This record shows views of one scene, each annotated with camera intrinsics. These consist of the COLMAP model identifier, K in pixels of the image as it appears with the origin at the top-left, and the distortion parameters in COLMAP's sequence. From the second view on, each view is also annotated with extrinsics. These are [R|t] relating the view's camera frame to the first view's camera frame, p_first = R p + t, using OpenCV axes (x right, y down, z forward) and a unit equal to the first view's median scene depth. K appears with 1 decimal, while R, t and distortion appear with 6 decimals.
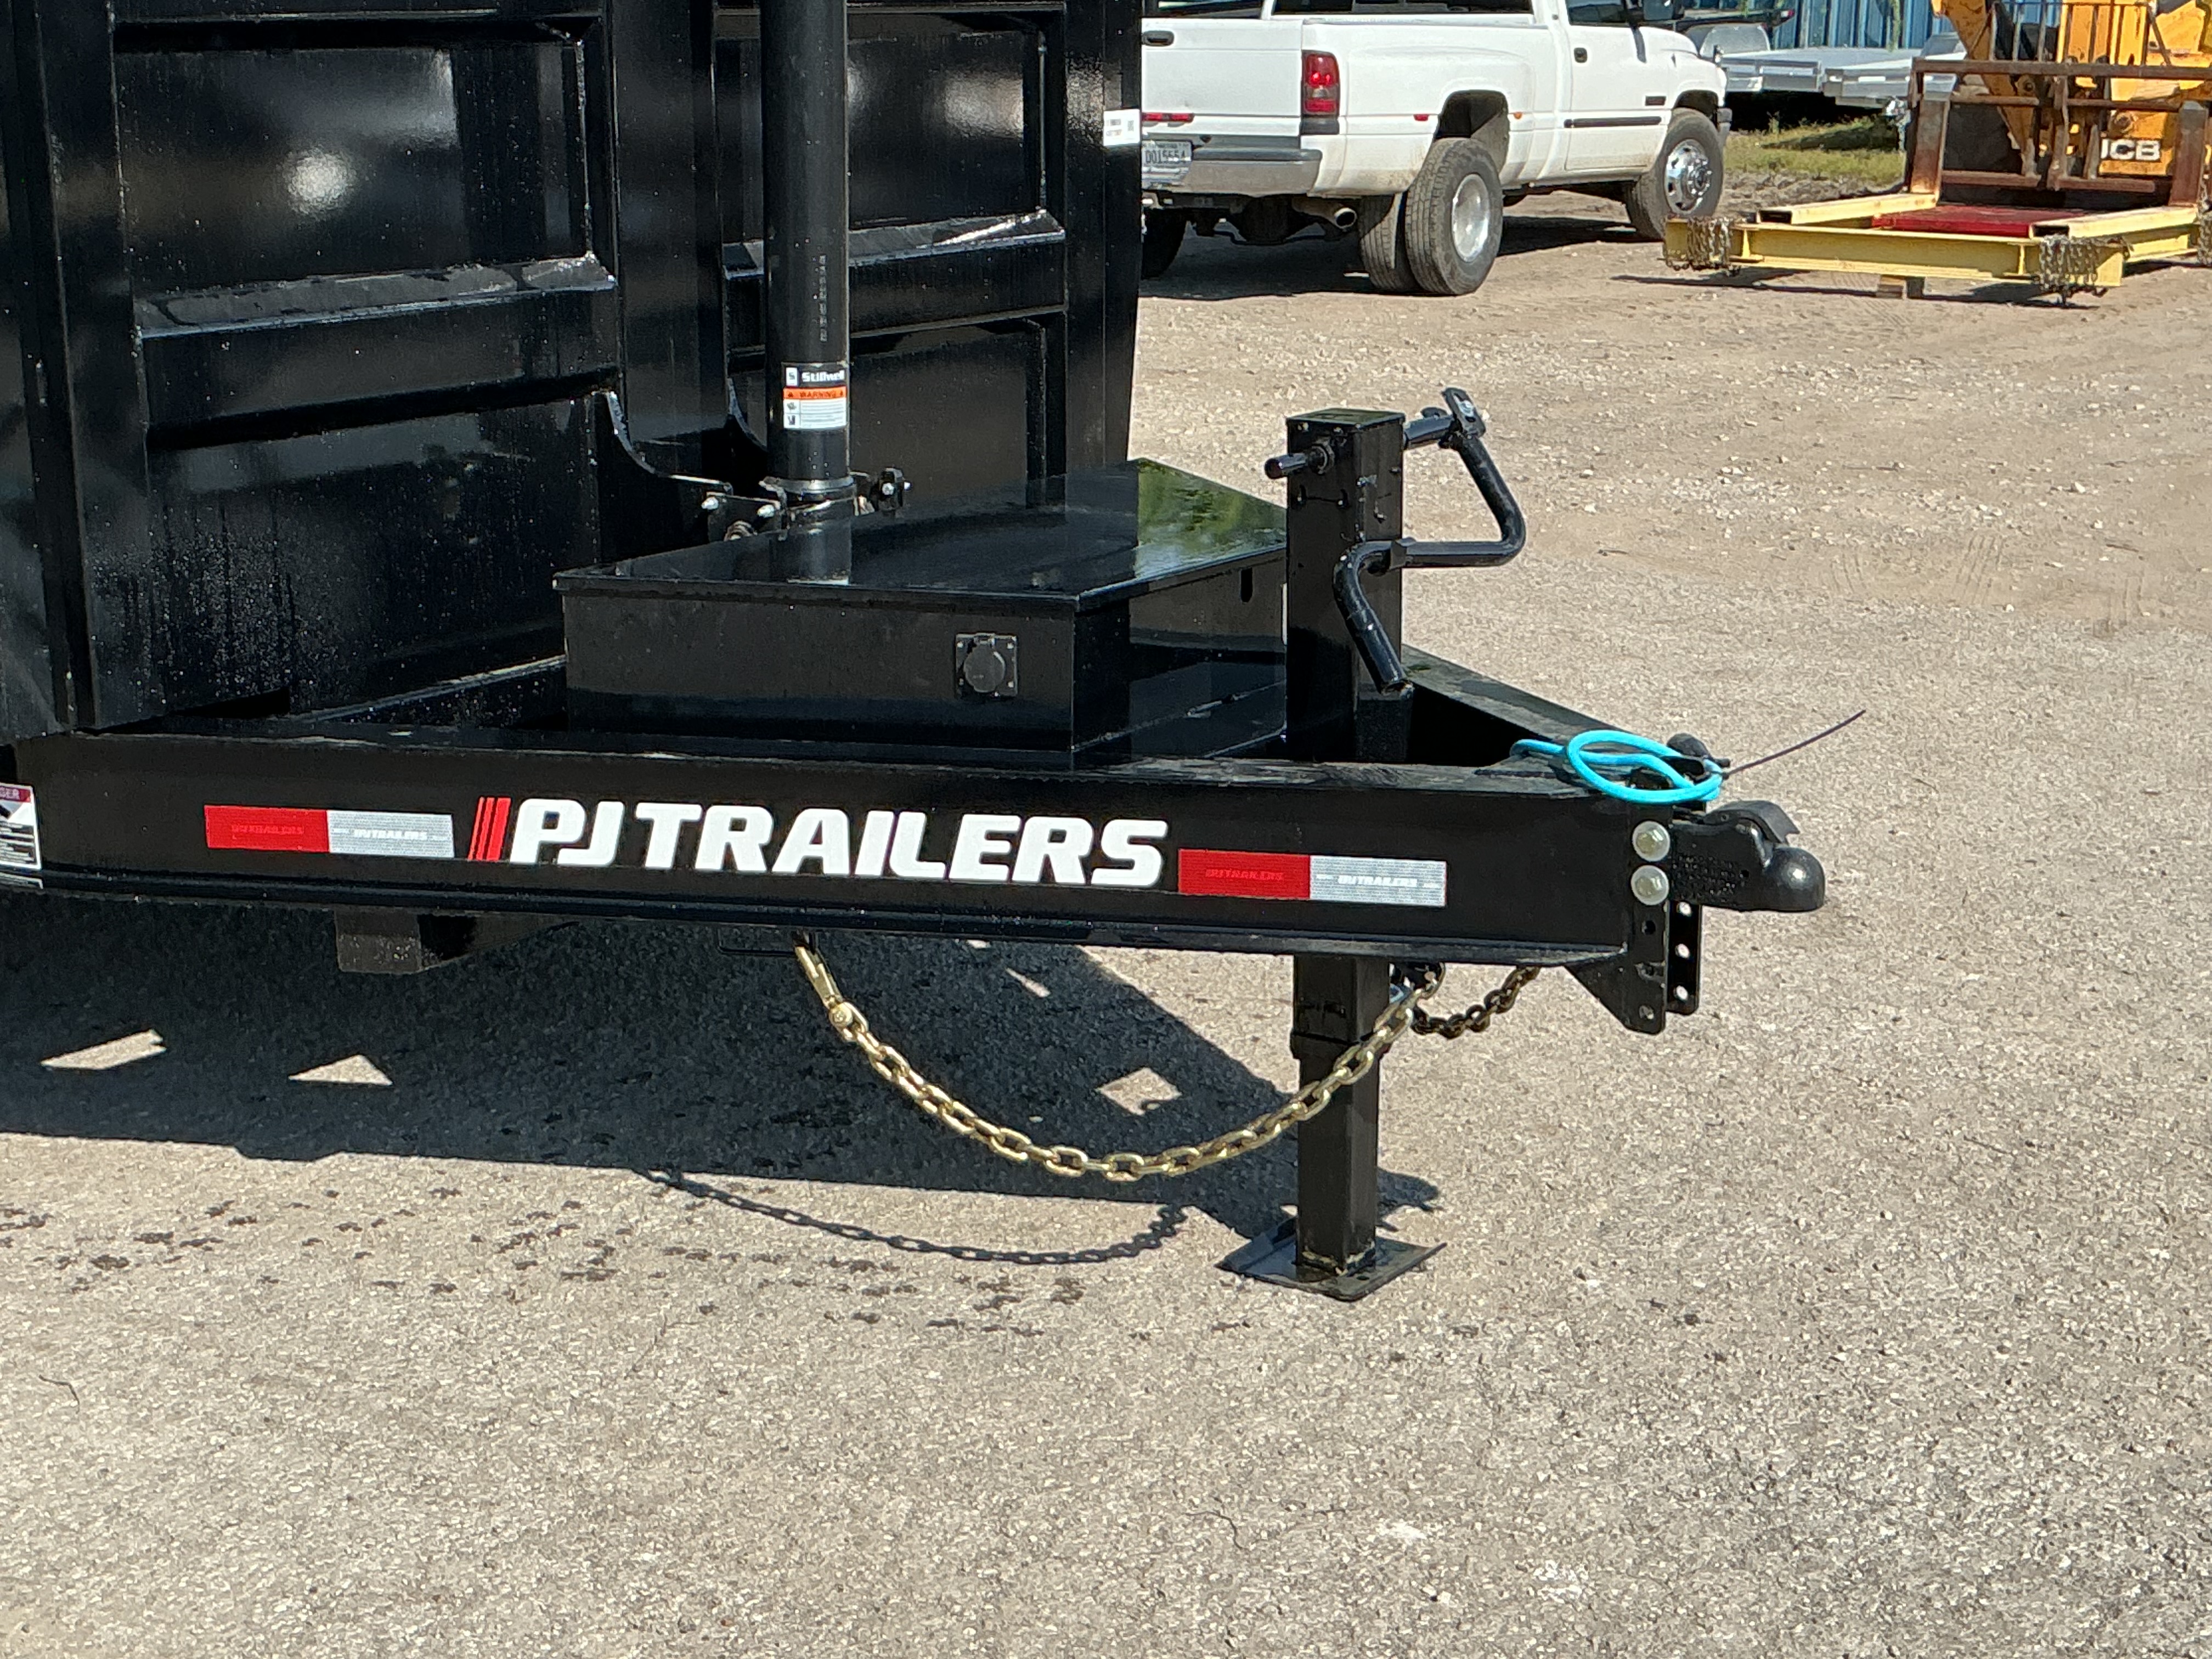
lens RADIAL K [[3276.1, 0, 1106.0], [0, 3276.1, 829.5], [0, 0, 1]] dist [0.116601, 0.023308]
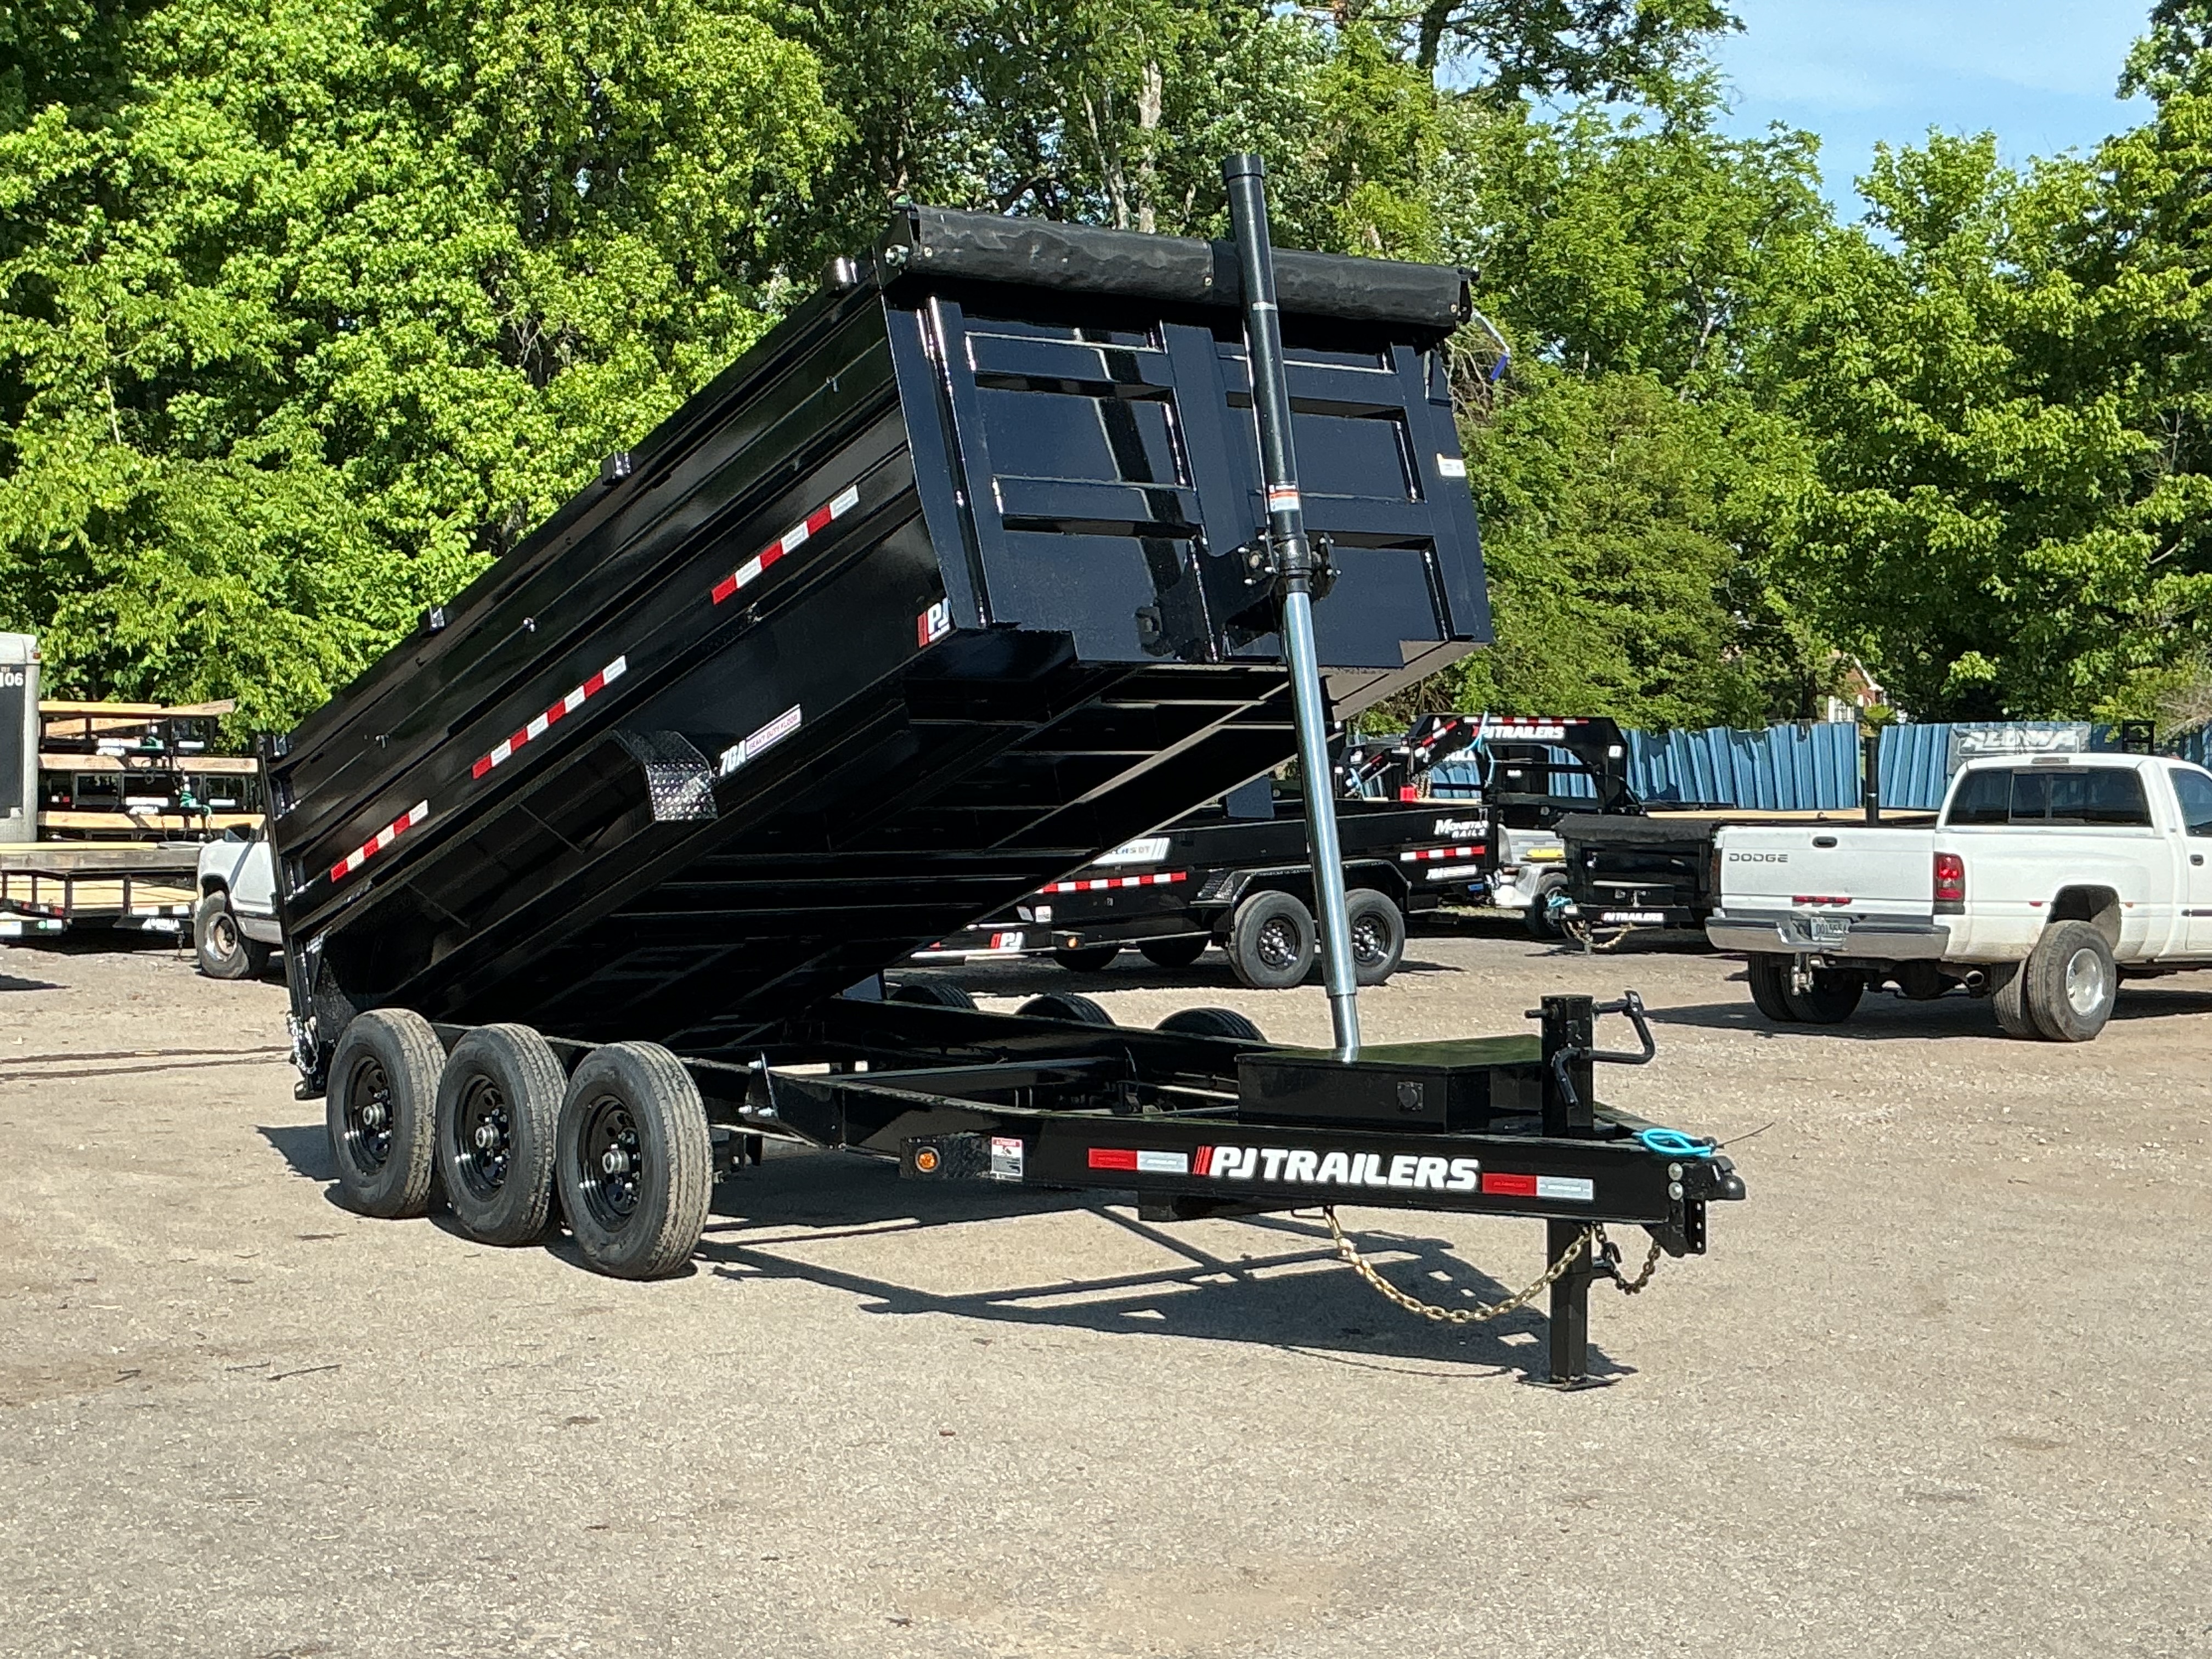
lens RADIAL K [[3369.8, 0, 1106.0], [0, 3369.8, 829.5], [0, 0, 1]] dist [0.124012, -0.134045]
pose [[0.964031, 0.008694, -0.265648, 0.376580], [-0.071090, 0.971485, -0.226191, 0.312082], [0.256106, 0.236940, 0.937160, -1.308452]]
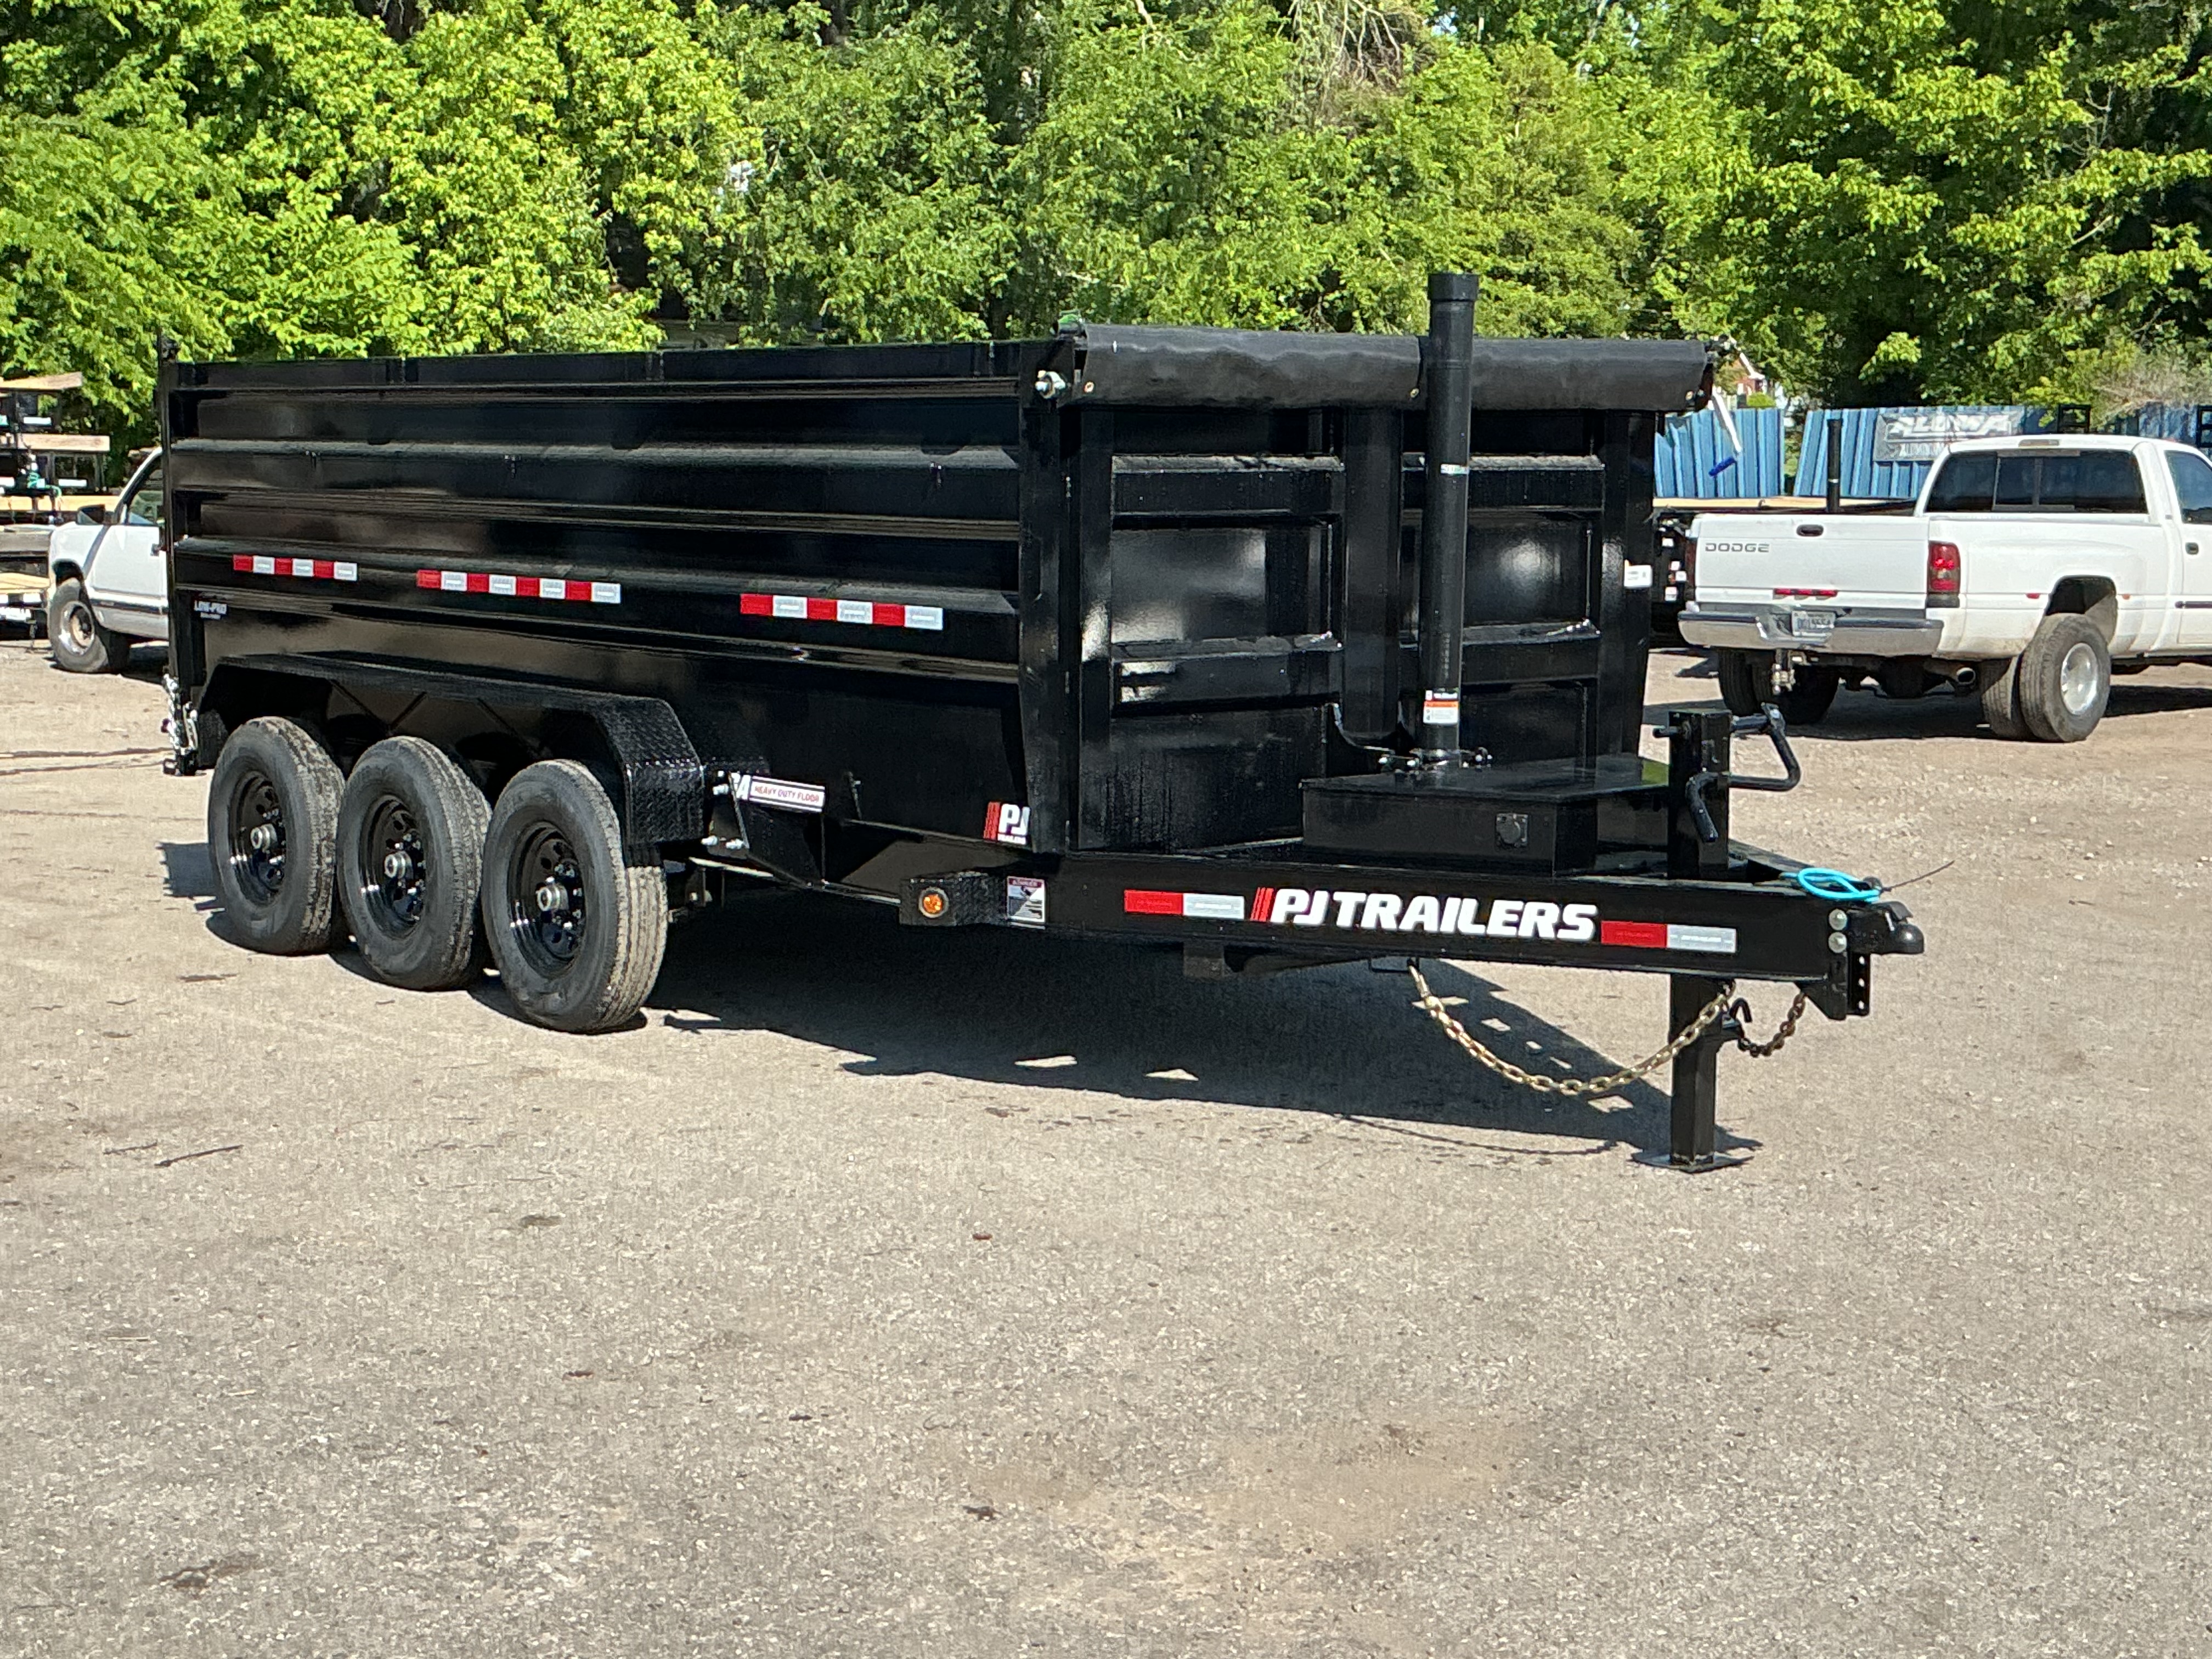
lens RADIAL K [[3347.6, 0, 1106.0], [0, 3347.6, 829.5], [0, 0, 1]] dist [0.110993, -0.085035]
pose [[0.974099, 0.031960, -0.223852, 0.170792], [-0.064231, 0.988291, -0.138402, 0.235634], [0.216807, 0.149195, 0.964746, -0.969925]]
